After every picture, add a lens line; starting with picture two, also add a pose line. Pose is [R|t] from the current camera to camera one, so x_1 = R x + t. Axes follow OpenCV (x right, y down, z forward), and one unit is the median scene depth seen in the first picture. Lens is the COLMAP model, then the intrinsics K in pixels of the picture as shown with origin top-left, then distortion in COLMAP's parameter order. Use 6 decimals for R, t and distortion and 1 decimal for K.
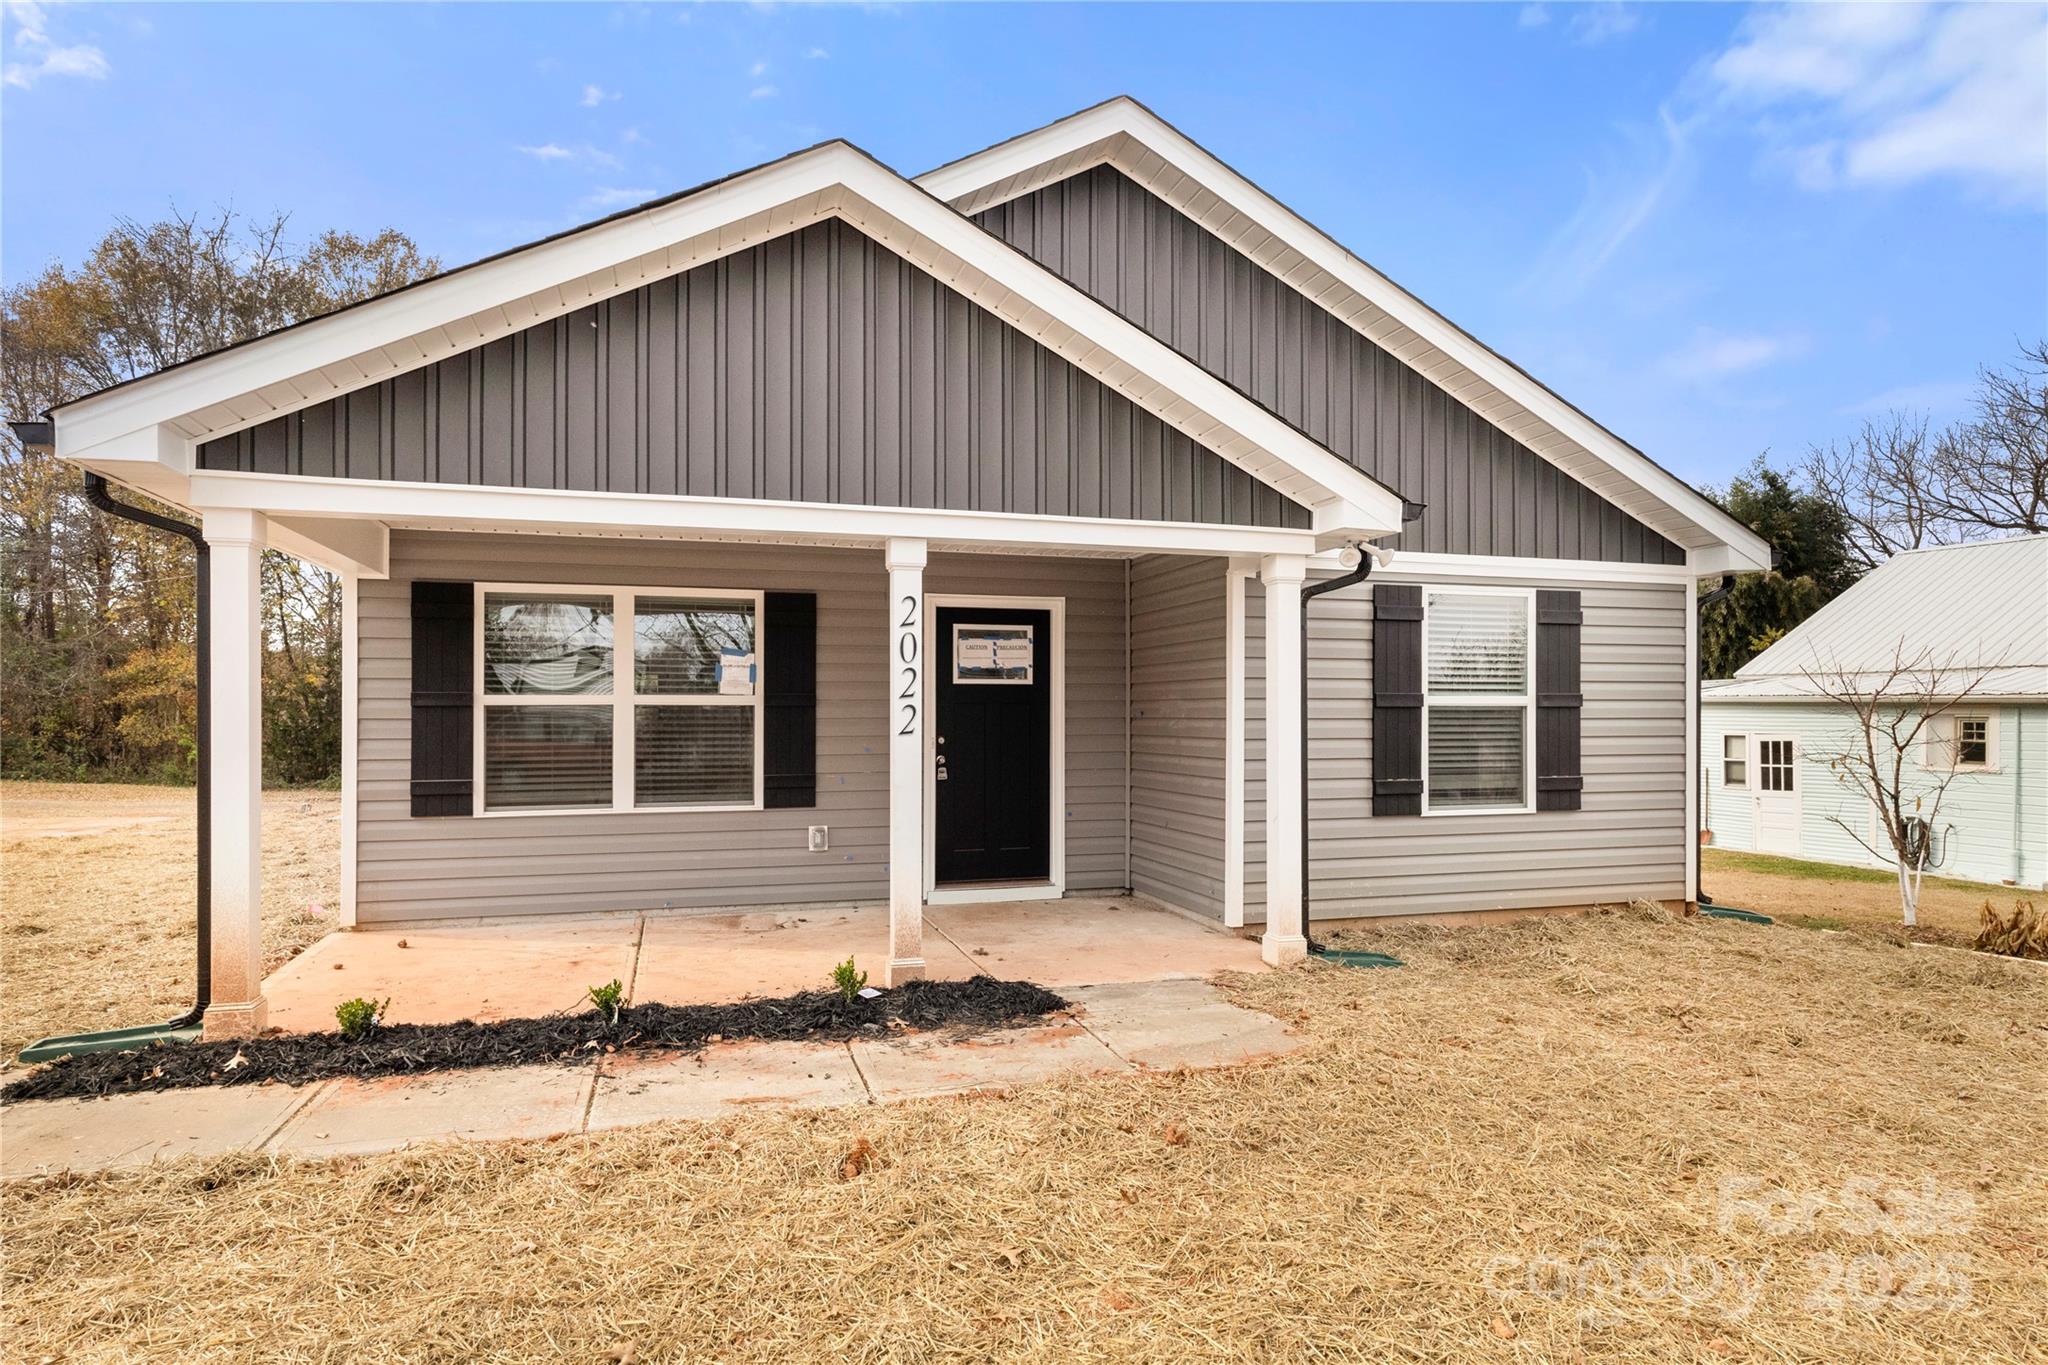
lens RADIAL K [[1117.8, 0, 1015.4], [0, 1117.8, 693.4], [0, 0, 1]] dist [0.016111, -0.000864]
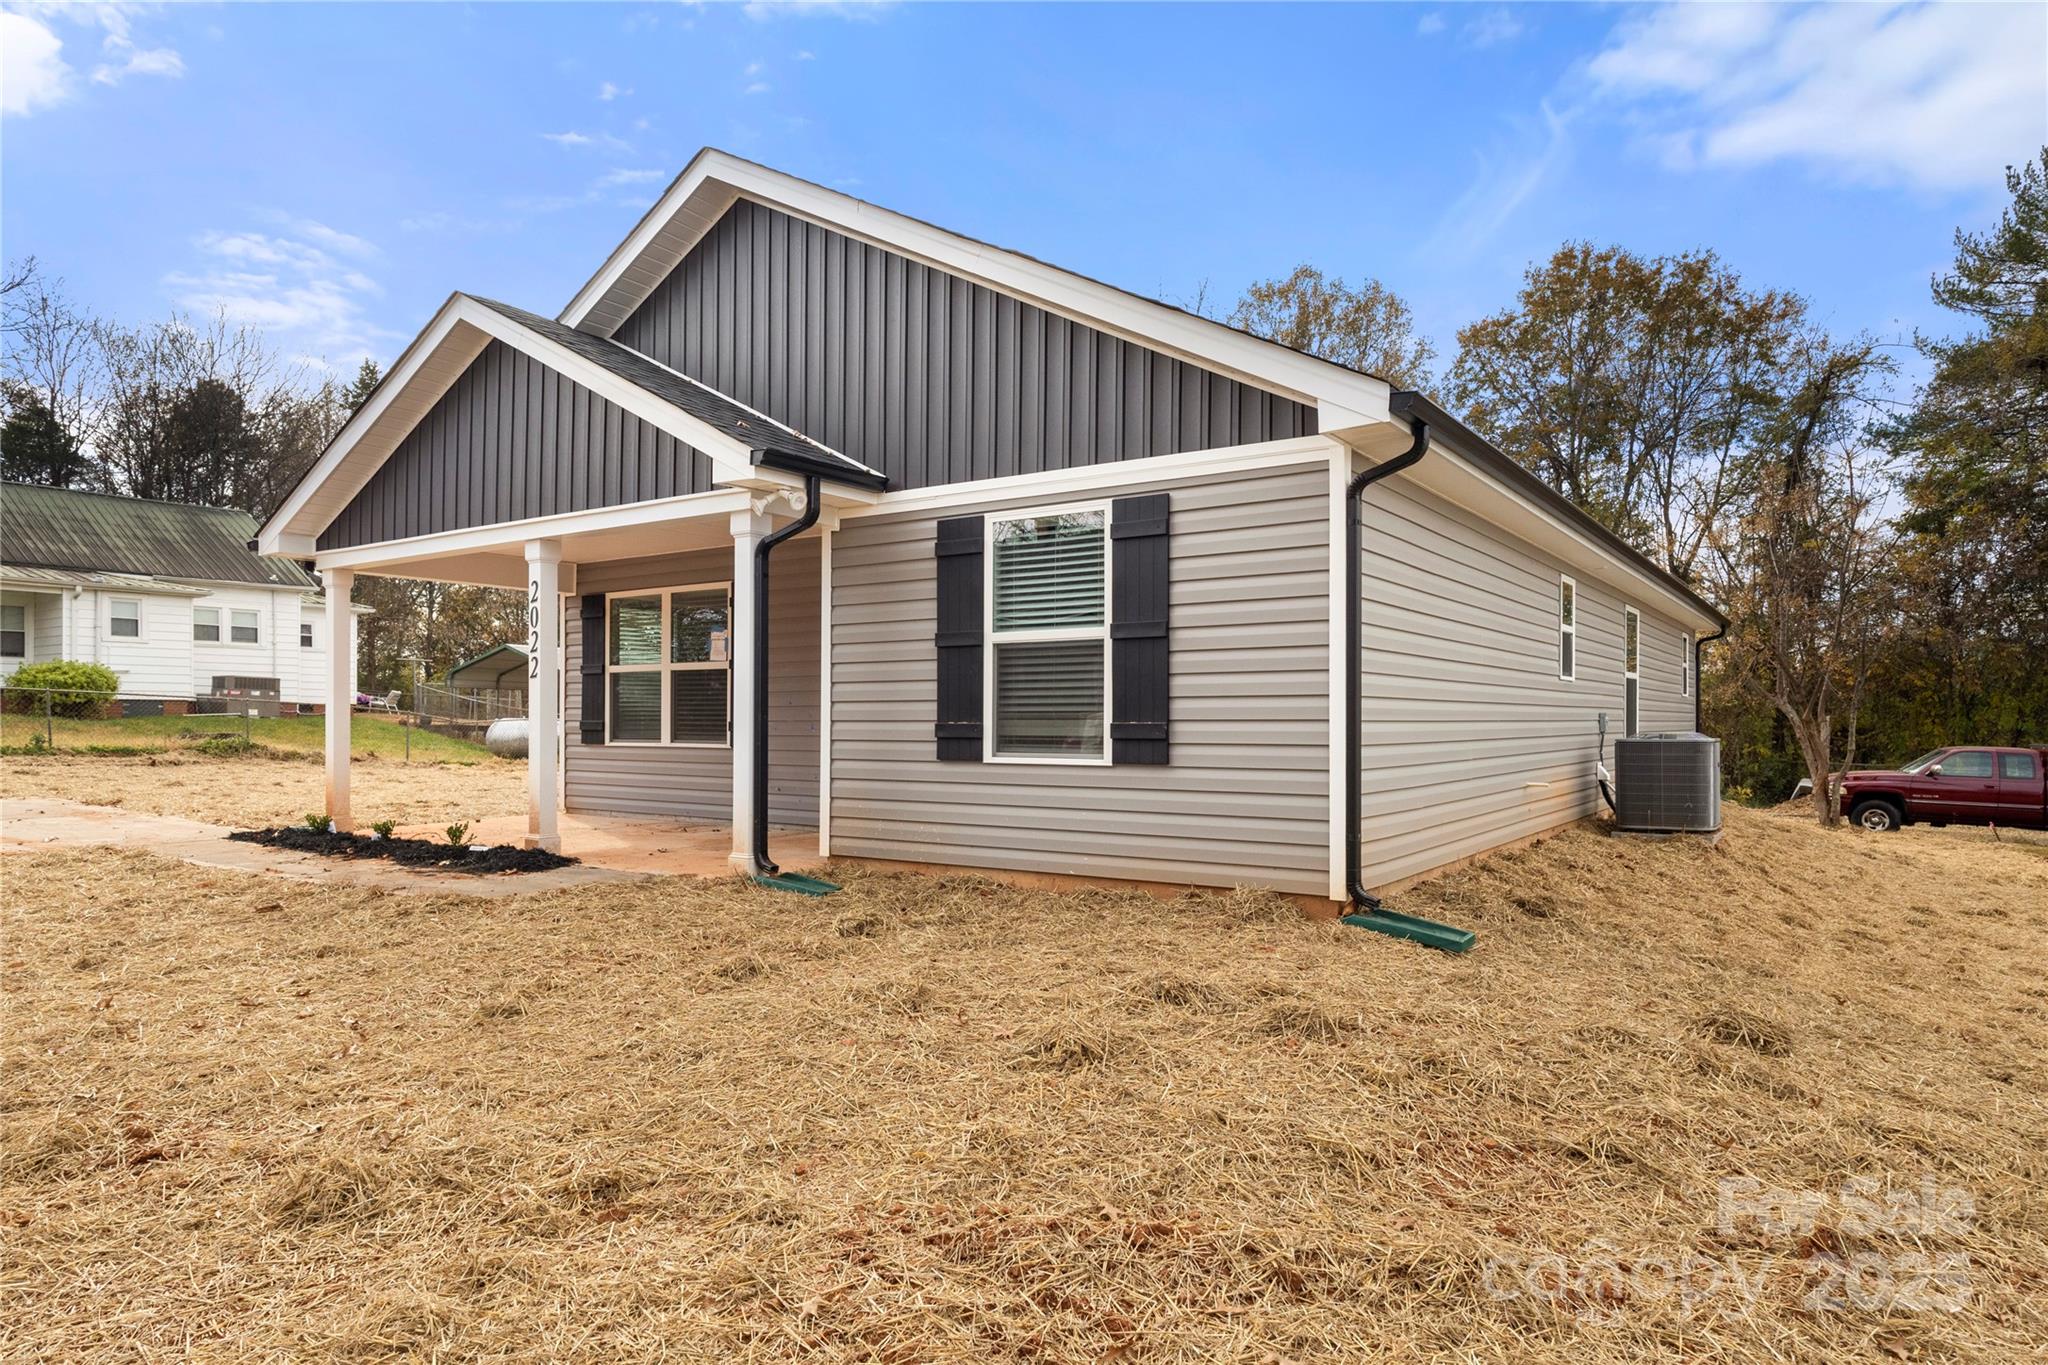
lens RADIAL K [[1211.3, 0, 1019.3], [0, 1211.3, 707.4], [0, 0, 1]] dist [0.000054, -0.001900]
pose [[0.634909, -0.006543, -0.772560, 1.120200], [0.008812, 0.999960, -0.001228, 0.063376], [0.772537, -0.006029, 0.634941, 0.371093]]
